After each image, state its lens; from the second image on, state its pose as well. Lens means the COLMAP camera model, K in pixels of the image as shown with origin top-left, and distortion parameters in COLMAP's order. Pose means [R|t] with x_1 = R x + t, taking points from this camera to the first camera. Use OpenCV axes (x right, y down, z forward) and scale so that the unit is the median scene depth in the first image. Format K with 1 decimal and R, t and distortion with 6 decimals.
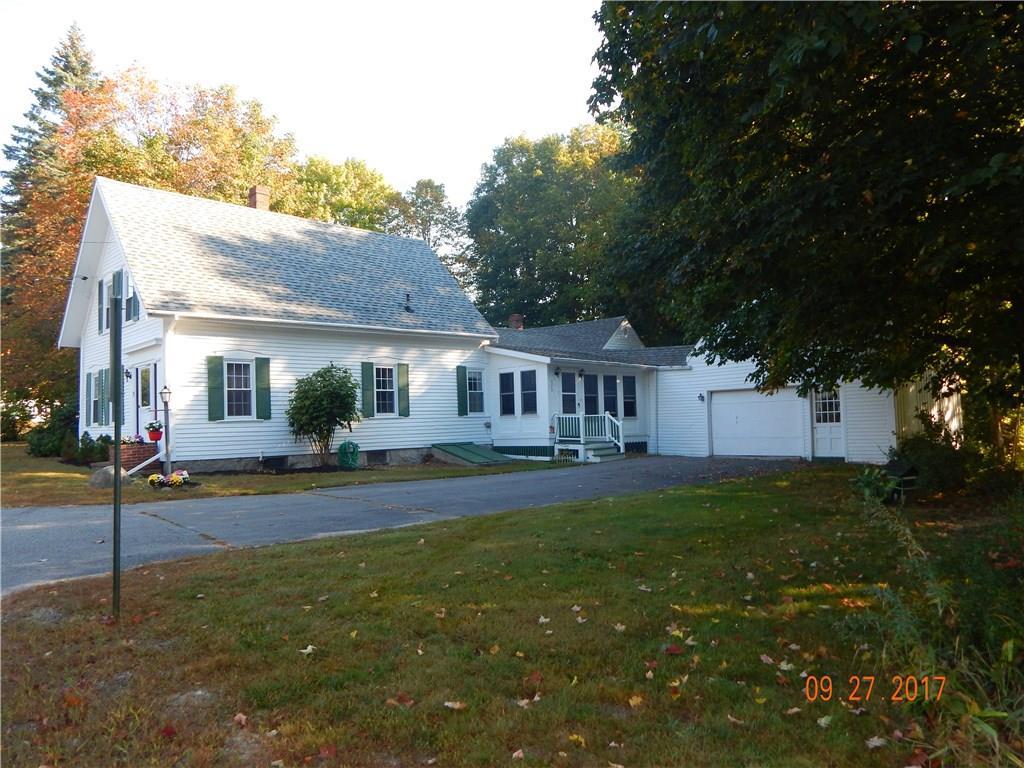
lens RADIAL K [[740.1, 0, 511.3], [0, 740.1, 384.1], [0, 0, 1]] dist [0.001294, 0.000375]
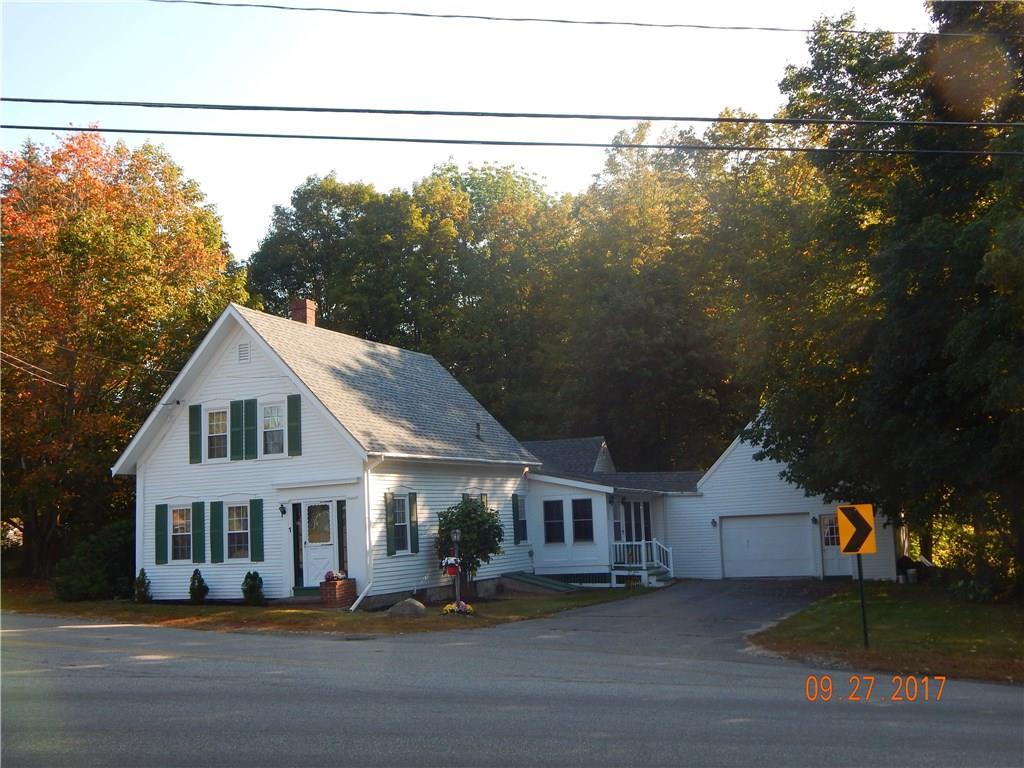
lens RADIAL K [[1139.9, 0, 512.4], [0, 1139.9, 384.3], [0, 0, 1]] dist [0.021705, 0.000000]
pose [[0.927085, 0.033977, 0.373307, -0.675425], [-0.002265, 0.996373, -0.085061, -0.042869], [-0.374843, 0.078013, 0.923800, -0.443896]]
